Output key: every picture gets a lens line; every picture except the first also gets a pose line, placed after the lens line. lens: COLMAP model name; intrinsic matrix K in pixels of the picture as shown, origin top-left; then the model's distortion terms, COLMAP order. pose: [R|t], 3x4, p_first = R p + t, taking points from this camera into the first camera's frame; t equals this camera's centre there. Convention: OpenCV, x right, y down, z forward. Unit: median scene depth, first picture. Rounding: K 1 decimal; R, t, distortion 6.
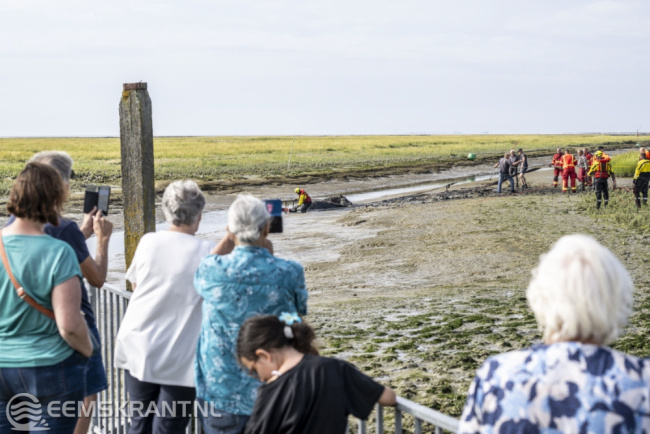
lens RADIAL K [[1375.3, 0, 326.8], [0, 1375.3, 217.2], [0, 0, 1]] dist [-0.018154, 0.000000]
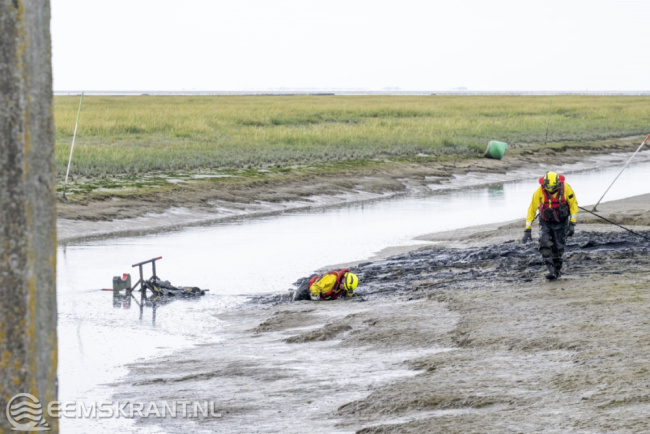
lens RADIAL K [[3339.9, 0, 325.2], [0, 3339.9, 218.6], [0, 0, 1]] dist [0.078269, 0.000000]
pose [[0.997245, 0.003717, 0.074088, -0.024748], [-0.002077, 0.999751, -0.022196, -0.003610], [-0.074152, 0.021981, 0.997005, 0.060551]]
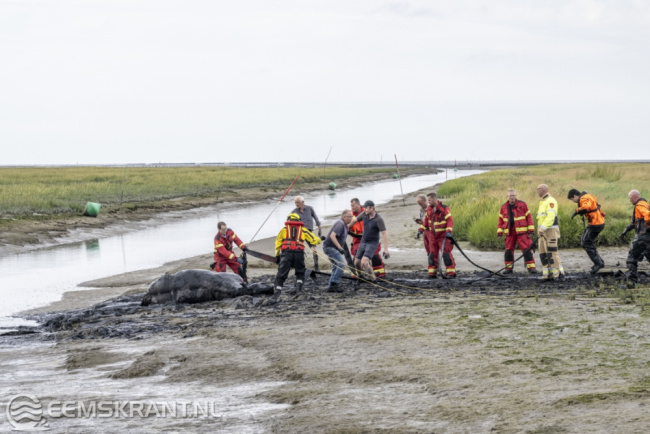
lens RADIAL K [[2597.3, 0, 320.2], [0, 2597.3, 217.1], [0, 0, 1]] dist [-0.006009, 0.000000]
pose [[0.970373, -0.006193, 0.241531, -0.064586], [0.015994, 0.999125, -0.038638, -0.005855], [-0.241081, 0.041356, 0.969623, 0.121928]]
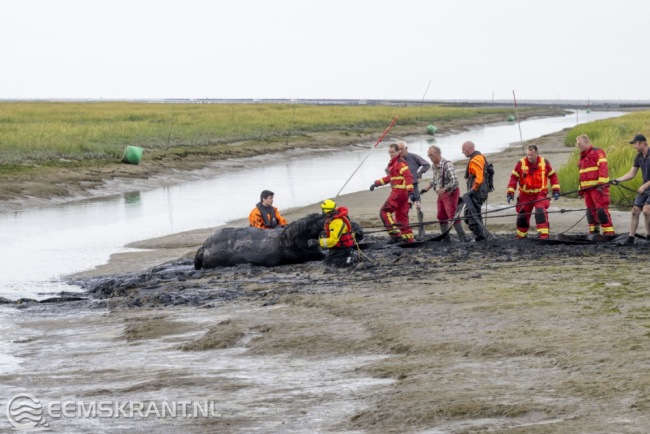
lens RADIAL K [[3339.9, 0, 326.0], [0, 3339.9, 214.6], [0, 0, 1]] dist [0.078269, 0.000000]
pose [[0.976338, 0.002239, 0.216240, -0.075947], [0.003356, 0.999669, -0.025502, -0.003354], [-0.216225, 0.025624, 0.976007, 0.086657]]
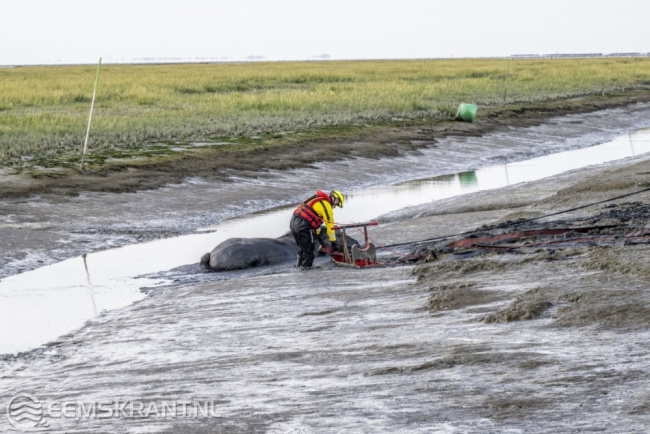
lens RADIAL K [[3339.9, 0, 320.5], [0, 3339.9, 212.3], [0, 0, 1]] dist [0.078269, 0.000000]
pose [[0.993694, -0.015304, 0.111079, -0.064326], [0.016991, 0.999754, -0.014257, -0.004889], [-0.110834, 0.016054, 0.993709, 0.114440]]
